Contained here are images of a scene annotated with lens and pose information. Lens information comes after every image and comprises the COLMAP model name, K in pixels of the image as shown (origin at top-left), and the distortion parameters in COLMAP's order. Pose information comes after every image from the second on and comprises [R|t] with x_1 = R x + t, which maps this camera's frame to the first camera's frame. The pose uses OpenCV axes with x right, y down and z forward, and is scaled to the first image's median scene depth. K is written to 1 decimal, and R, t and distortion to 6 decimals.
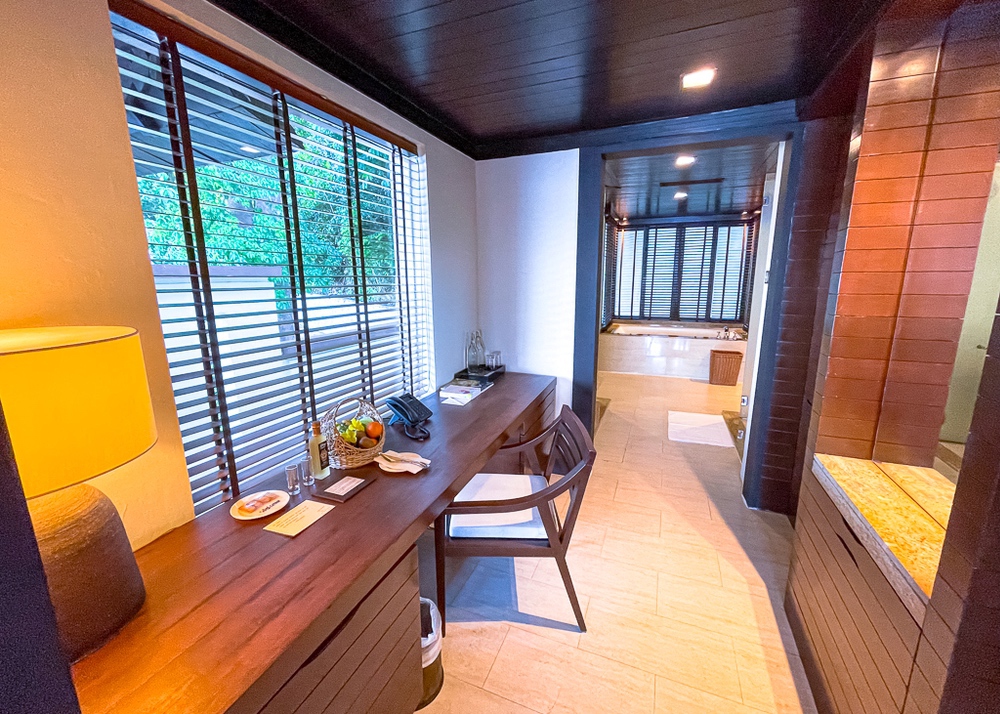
lens RADIAL K [[428.4, 0, 500.0], [0, 428.4, 357.0], [0, 0, 1]] dist [0.000473, 0.000010]
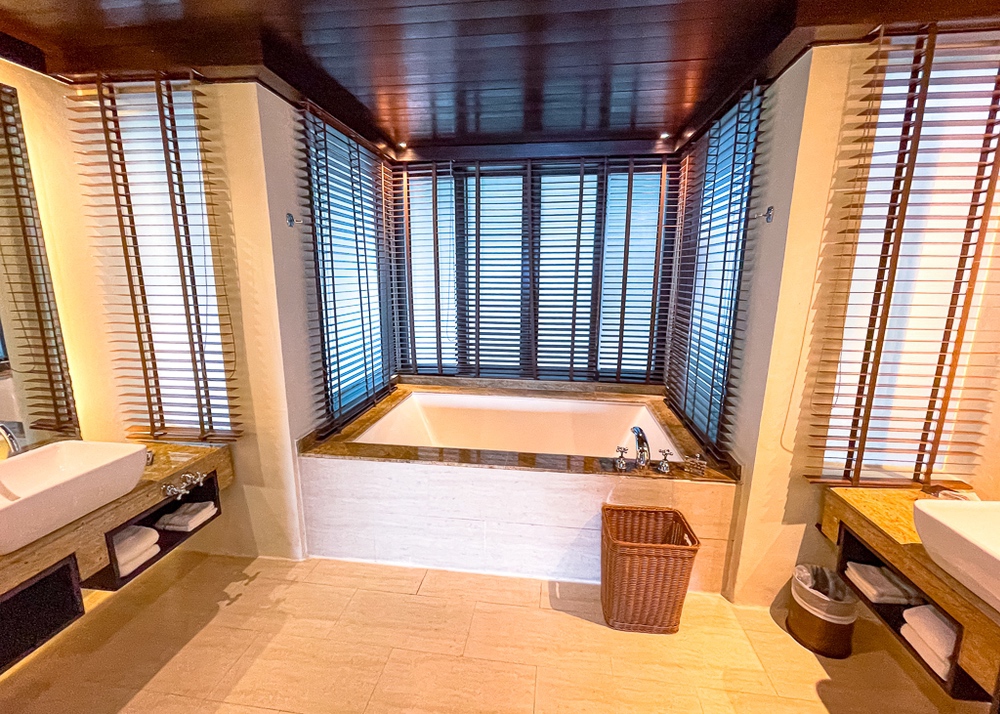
lens RADIAL K [[428.4, 0, 500.0], [0, 428.4, 357.0], [0, 0, 1]] dist [0.000473, 0.000010]
pose [[0.974678, -0.028516, 0.221787, 0.284928], [0.030638, 0.999512, -0.006131, -0.107657], [-0.221504, 0.012771, 0.975076, 0.569807]]
